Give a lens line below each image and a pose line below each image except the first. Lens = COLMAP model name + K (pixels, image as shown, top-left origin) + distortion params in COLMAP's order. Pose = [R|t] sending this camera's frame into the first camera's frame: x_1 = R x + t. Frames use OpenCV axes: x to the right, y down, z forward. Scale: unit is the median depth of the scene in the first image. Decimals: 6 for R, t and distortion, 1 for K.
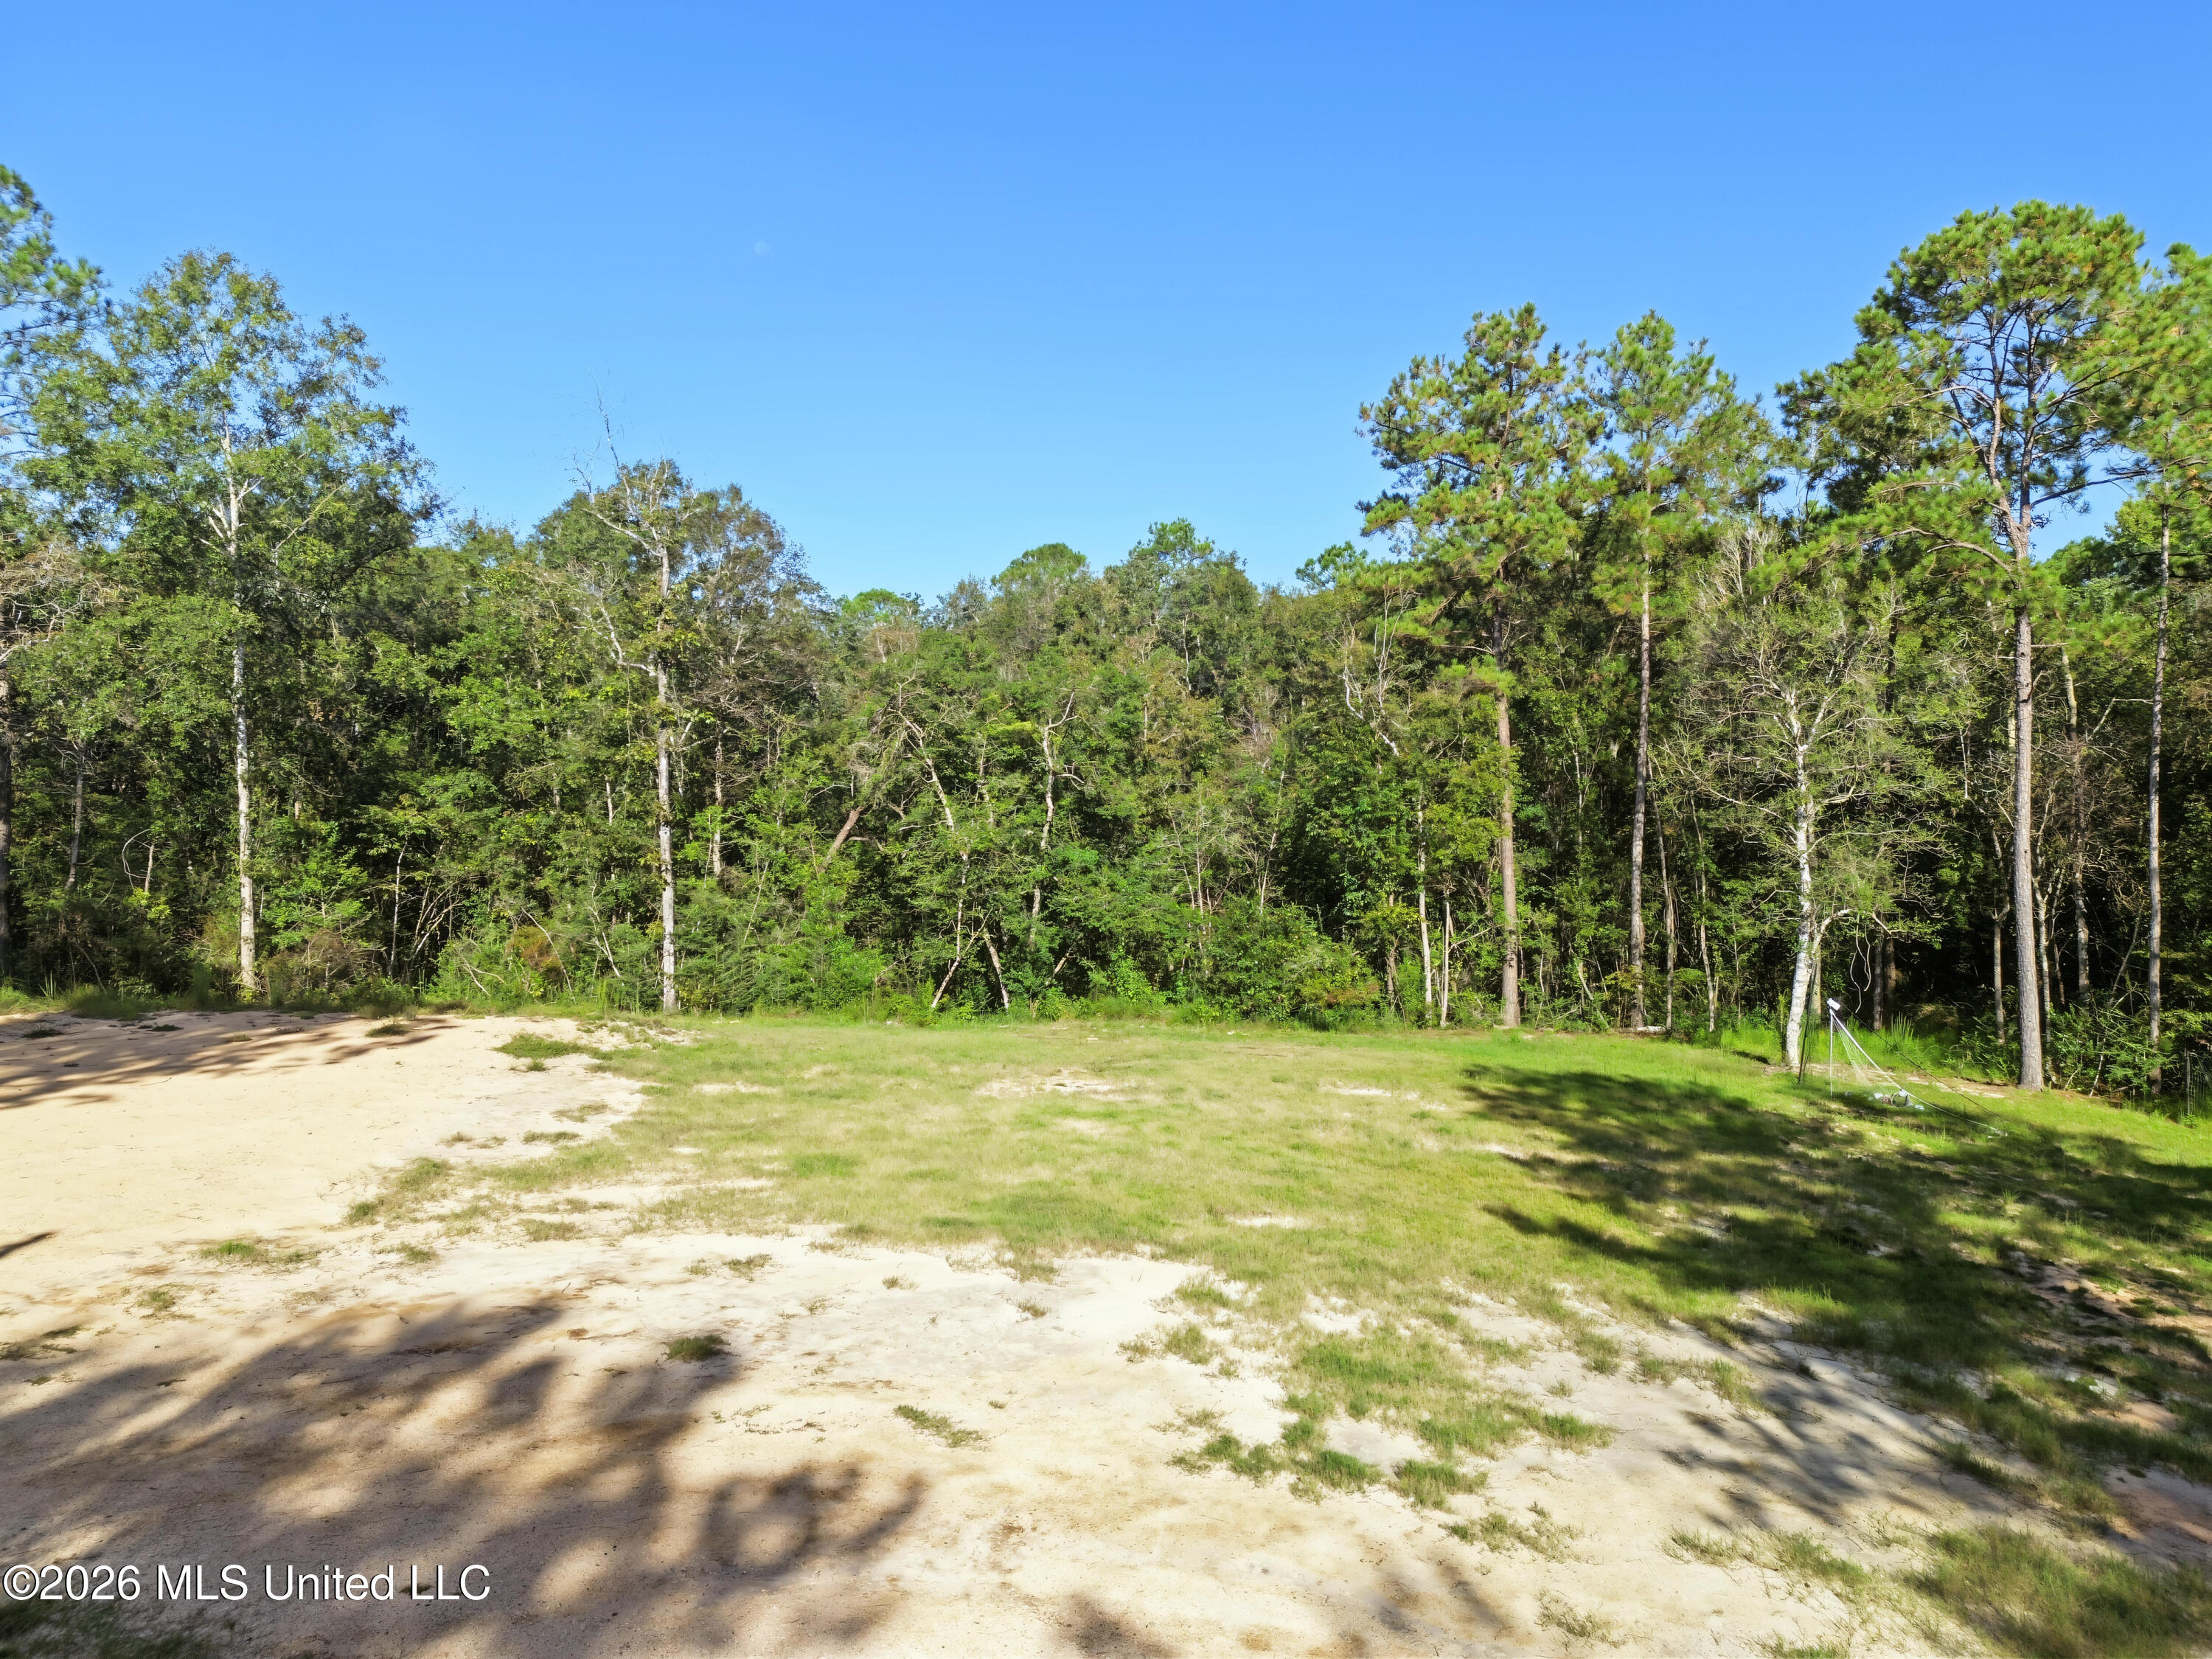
lens RADIAL K [[1560.5, 0, 1112.8], [0, 1560.5, 820.6], [0, 0, 1]] dist [0.074457, -0.071546]
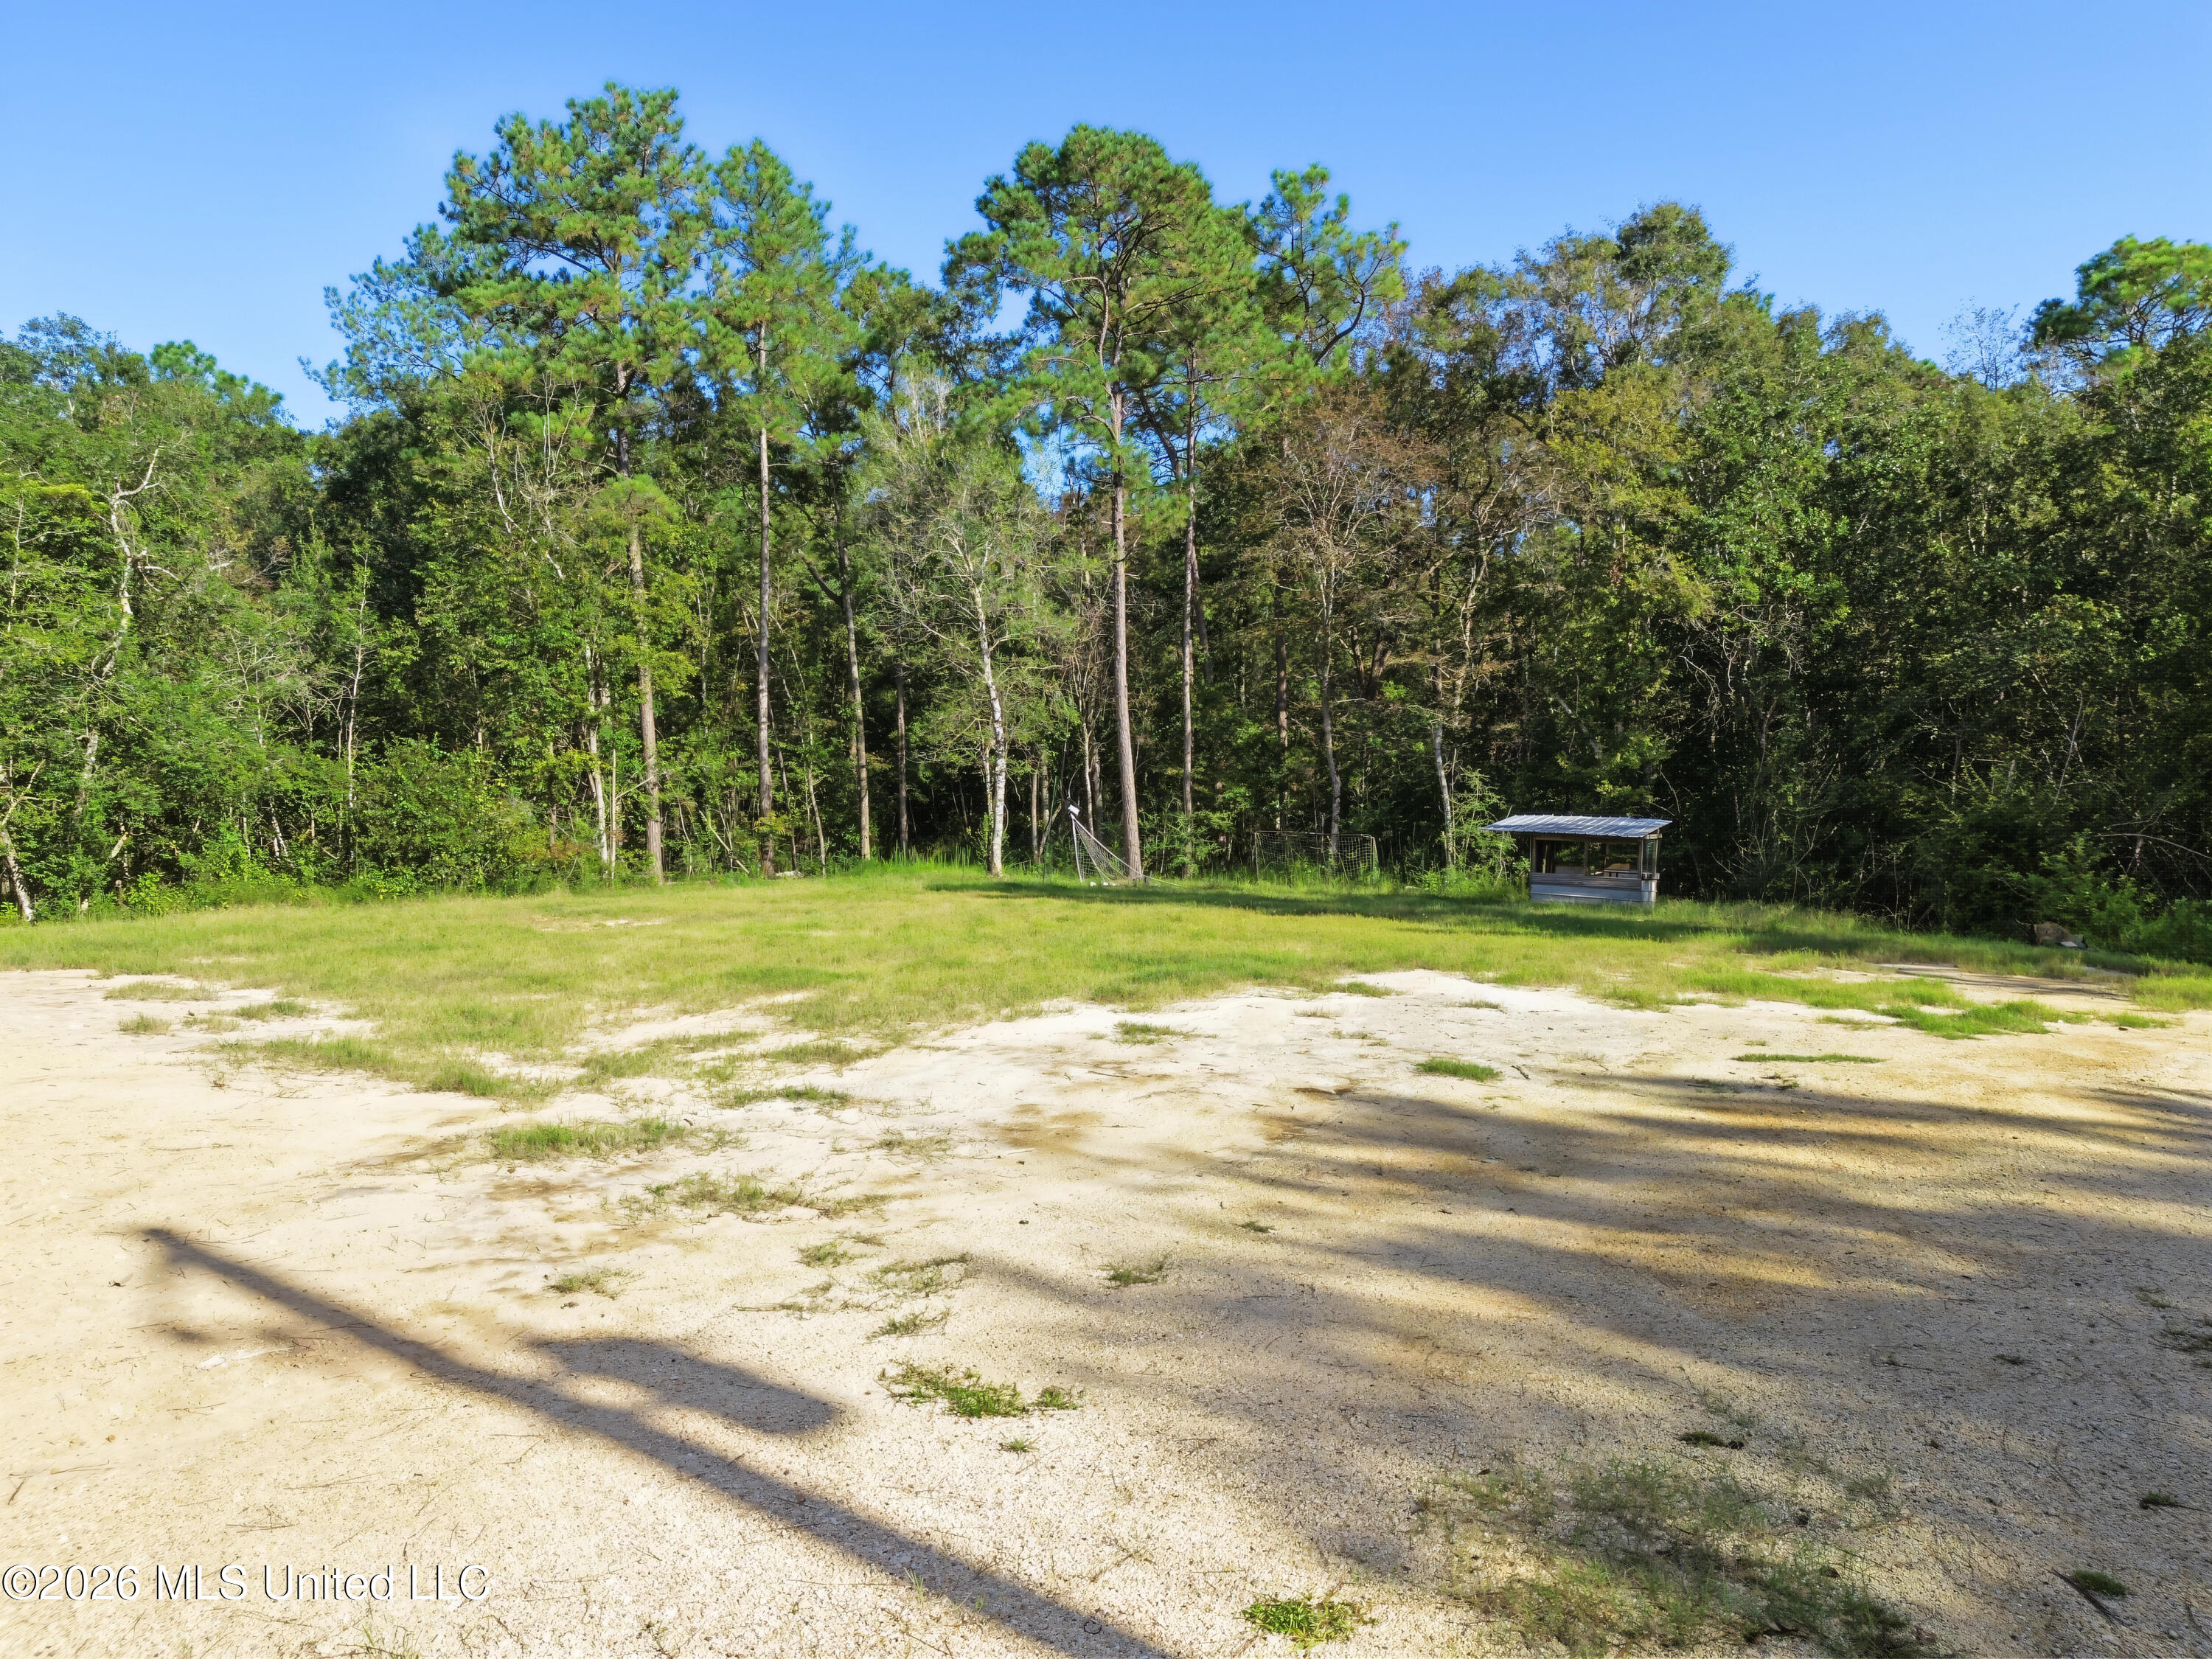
lens RADIAL K [[1560.5, 0, 1112.8], [0, 1560.5, 820.6], [0, 0, 1]] dist [0.074457, -0.071546]
pose [[0.630350, -0.042756, 0.775133, -0.791946], [0.015240, 0.998971, 0.042709, 0.155439], [-0.776161, -0.015109, 0.630353, 0.564401]]
